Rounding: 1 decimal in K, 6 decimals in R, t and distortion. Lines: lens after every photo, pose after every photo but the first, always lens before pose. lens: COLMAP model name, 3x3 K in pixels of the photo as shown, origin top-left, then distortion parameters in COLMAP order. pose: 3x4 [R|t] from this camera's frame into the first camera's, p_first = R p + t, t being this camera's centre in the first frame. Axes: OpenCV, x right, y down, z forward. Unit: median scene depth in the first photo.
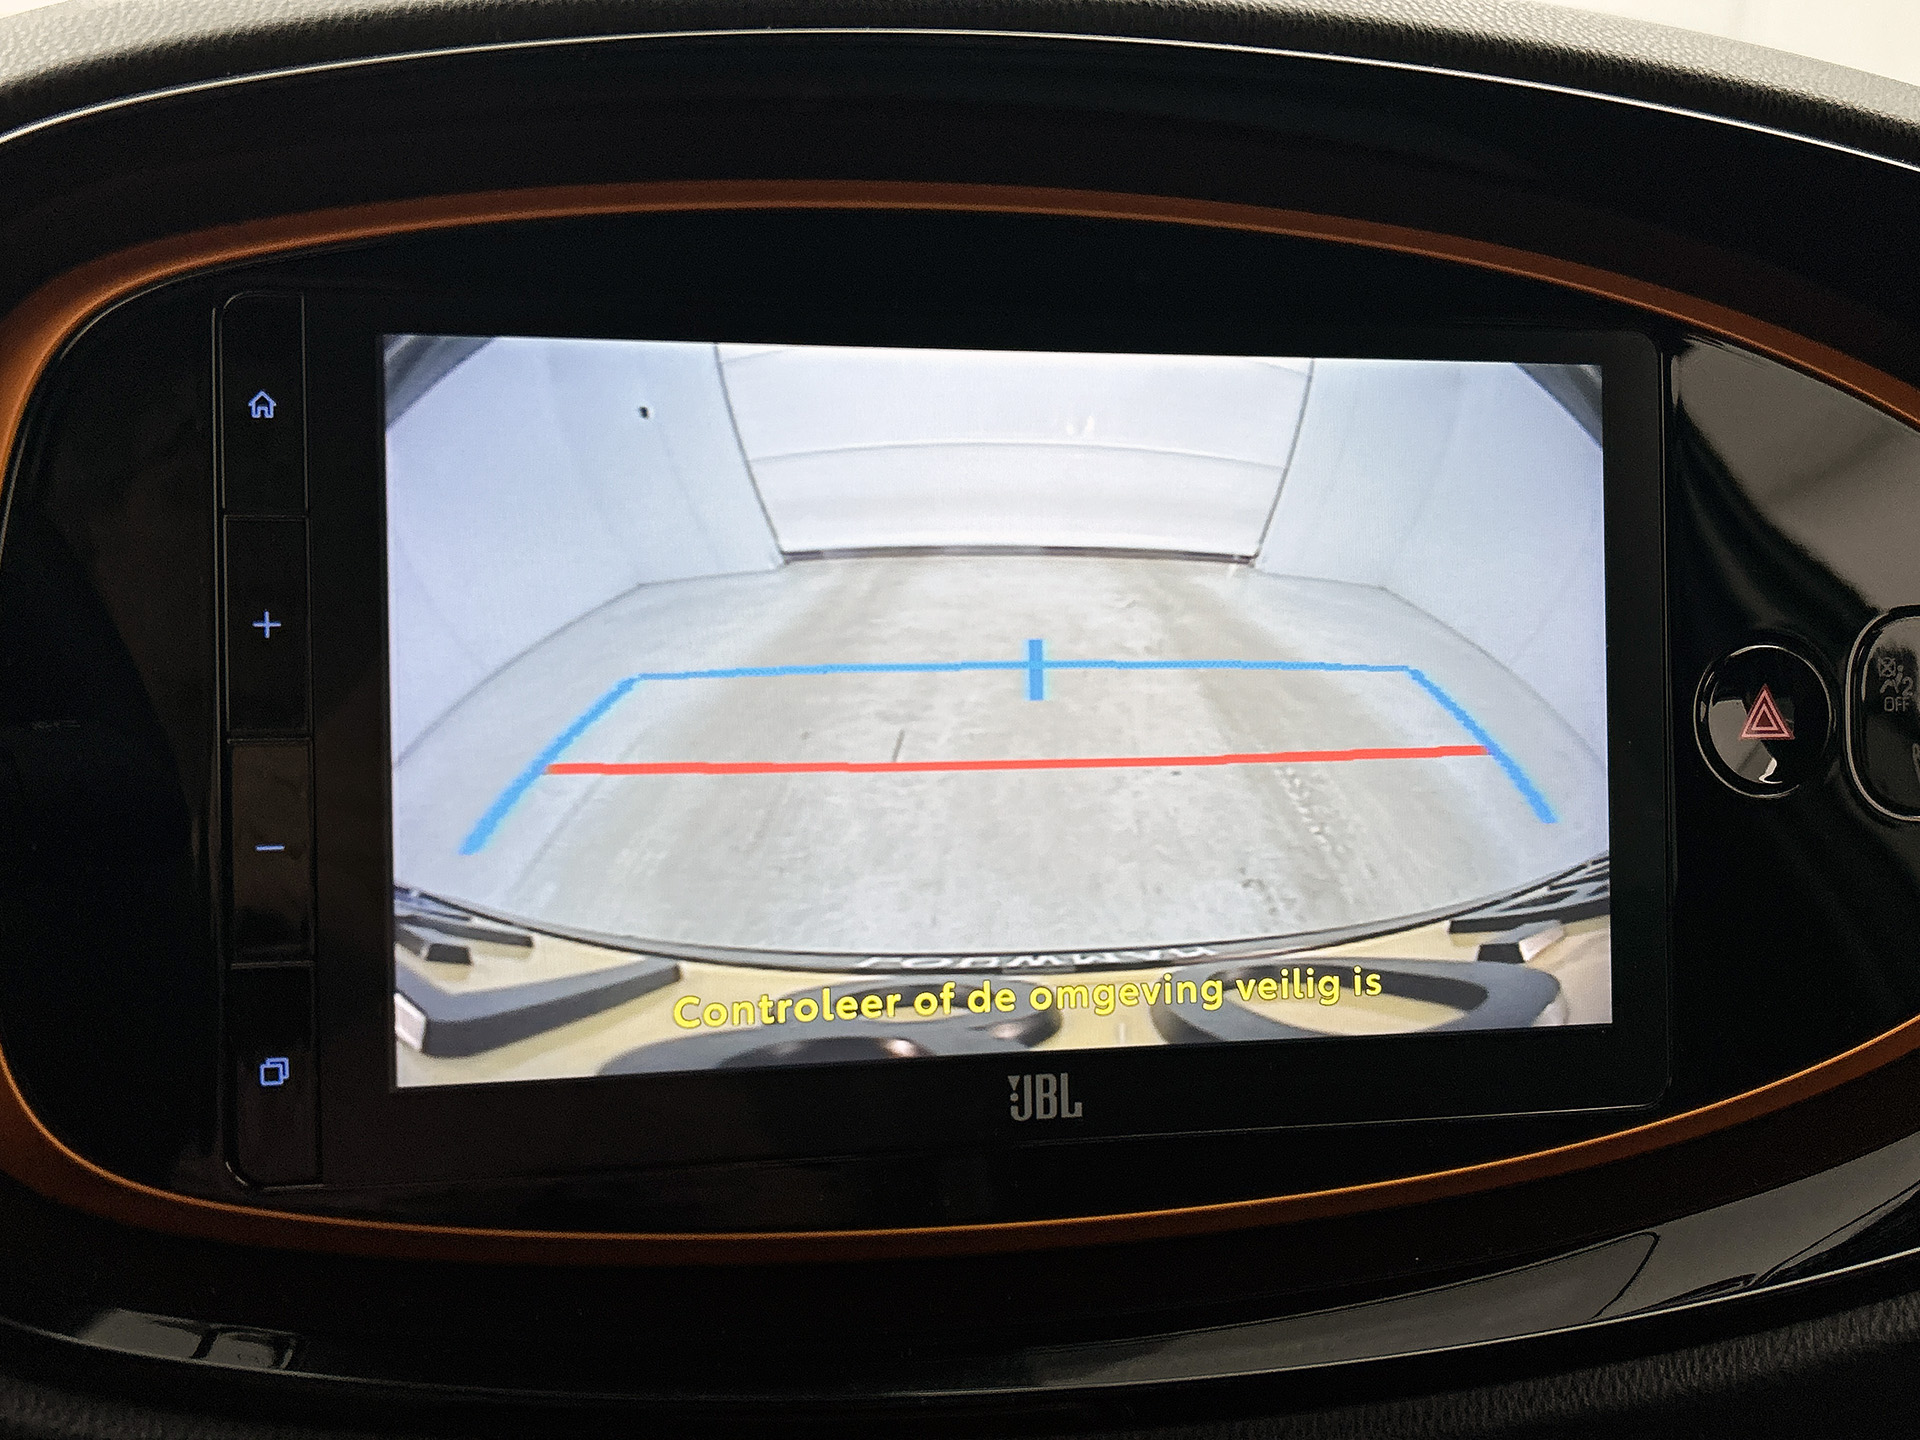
lens RADIAL K [[1852.9, 0, 968.8], [0, 1852.9, 739.6], [0, 0, 1]] dist [-0.006658, 0.000000]
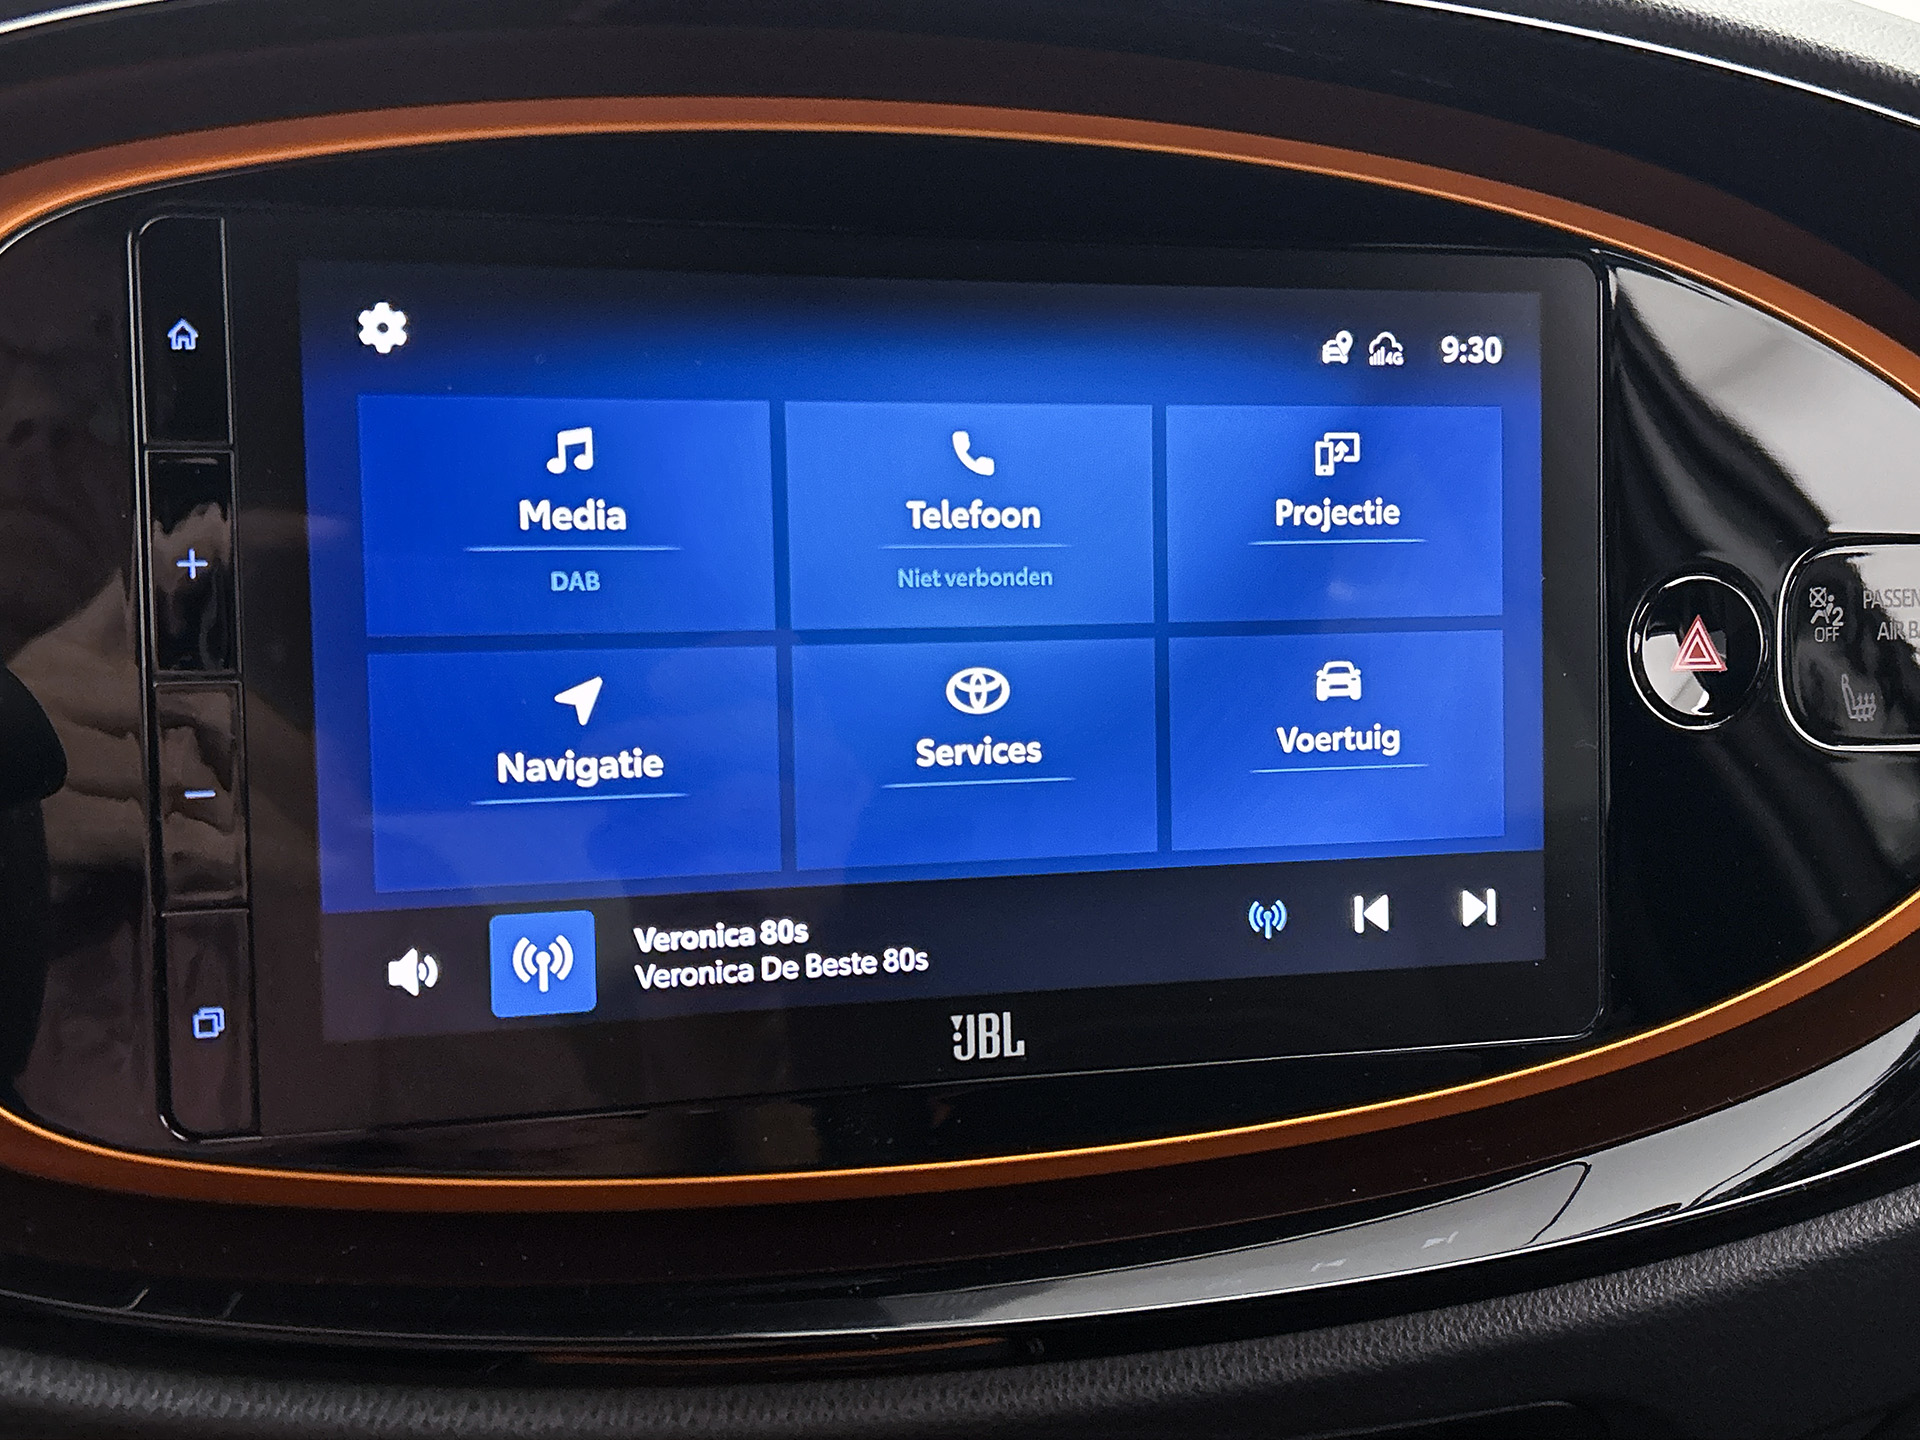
lens RADIAL K [[2147.6, 0, 957.5], [0, 2147.6, 725.8], [0, 0, 1]] dist [-0.002434, 0.000000]
pose [[0.997518, -0.006134, 0.070150, -0.054778], [0.003247, 0.999146, 0.041192, -0.020983], [-0.070342, -0.040862, 0.996686, -0.140637]]
